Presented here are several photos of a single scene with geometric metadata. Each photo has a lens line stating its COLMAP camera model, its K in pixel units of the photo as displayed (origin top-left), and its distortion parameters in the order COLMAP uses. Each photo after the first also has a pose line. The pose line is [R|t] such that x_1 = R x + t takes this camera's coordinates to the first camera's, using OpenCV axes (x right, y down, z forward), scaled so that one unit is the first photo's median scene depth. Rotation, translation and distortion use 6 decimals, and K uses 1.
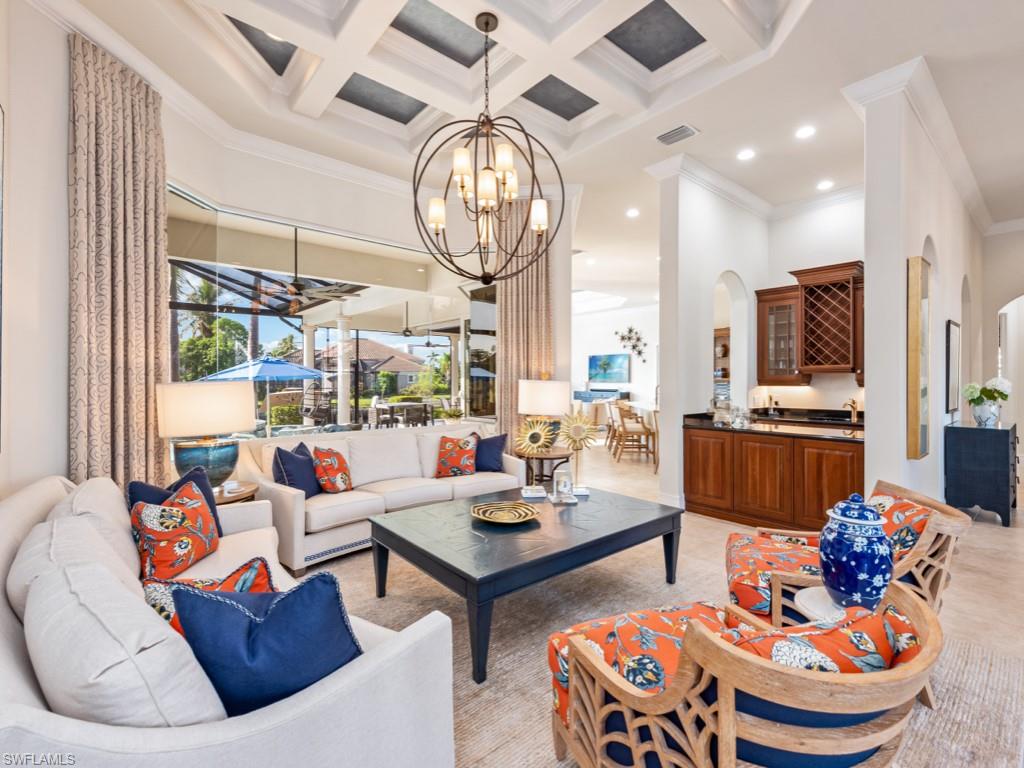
lens RADIAL K [[460.7, 0, 515.7], [0, 460.7, 381.0], [0, 0, 1]] dist [0.011299, -0.000097]
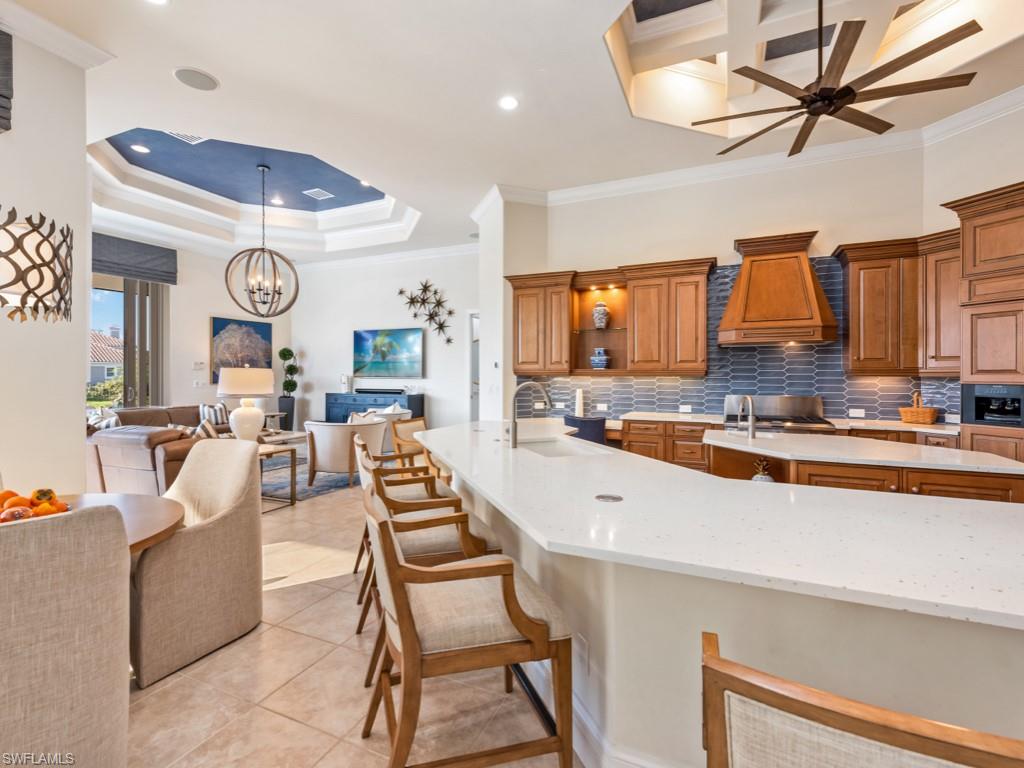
lens RADIAL K [[460.7, 0, 515.7], [0, 460.7, 381.0], [0, 0, 1]] dist [0.011299, -0.000097]
pose [[0.903082, -0.006145, 0.429424, 0.244460], [0.000742, 0.999918, 0.012749, 0.001149], [-0.429467, -0.011195, 0.903013, 1.024099]]
